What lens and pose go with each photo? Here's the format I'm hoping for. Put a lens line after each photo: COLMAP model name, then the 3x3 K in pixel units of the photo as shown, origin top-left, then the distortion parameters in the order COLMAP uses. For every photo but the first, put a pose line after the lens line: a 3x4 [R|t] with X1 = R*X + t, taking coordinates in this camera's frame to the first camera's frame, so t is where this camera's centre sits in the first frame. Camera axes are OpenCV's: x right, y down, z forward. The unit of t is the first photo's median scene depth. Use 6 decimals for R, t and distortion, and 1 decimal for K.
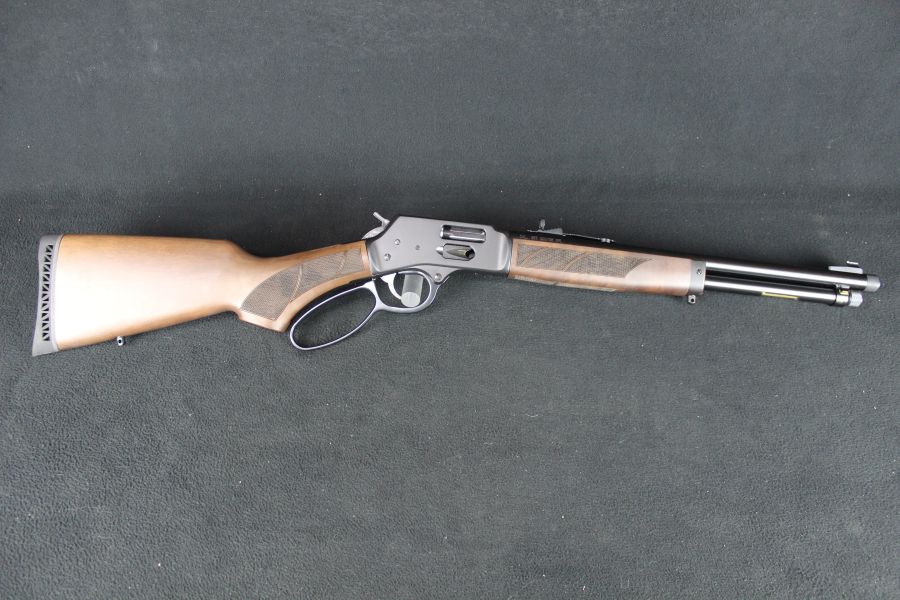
lens RADIAL K [[729.2, 0, 441.5], [0, 729.2, 302.7], [0, 0, 1]] dist [-0.169640, 0.129817]
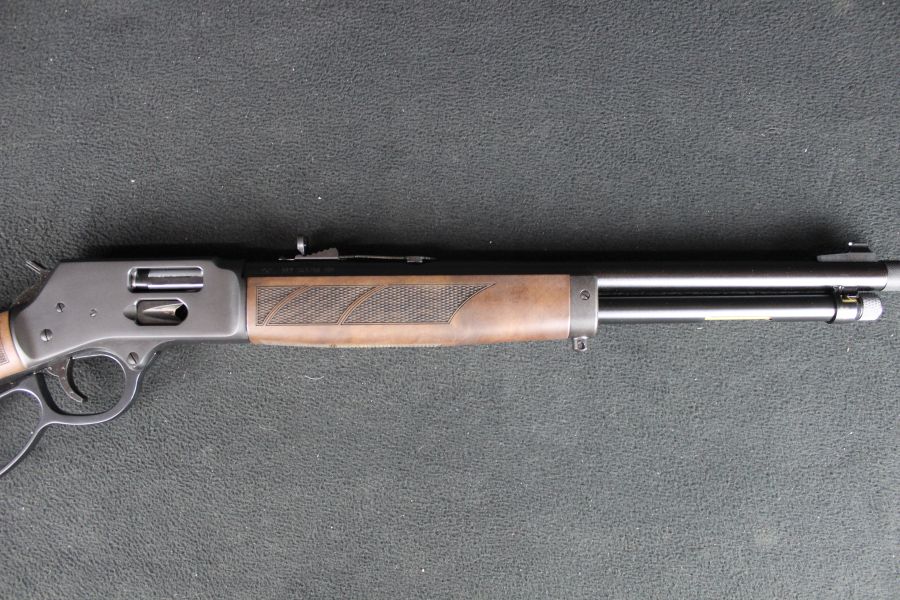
lens RADIAL K [[729.2, 0, 453.4], [0, 729.2, 307.4], [0, 0, 1]] dist [-0.169640, 0.129817]
pose [[0.998173, -0.048653, 0.035831, 0.218639], [0.021159, 0.836899, 0.546948, -0.240954], [-0.056597, -0.545190, 0.836399, 0.462504]]
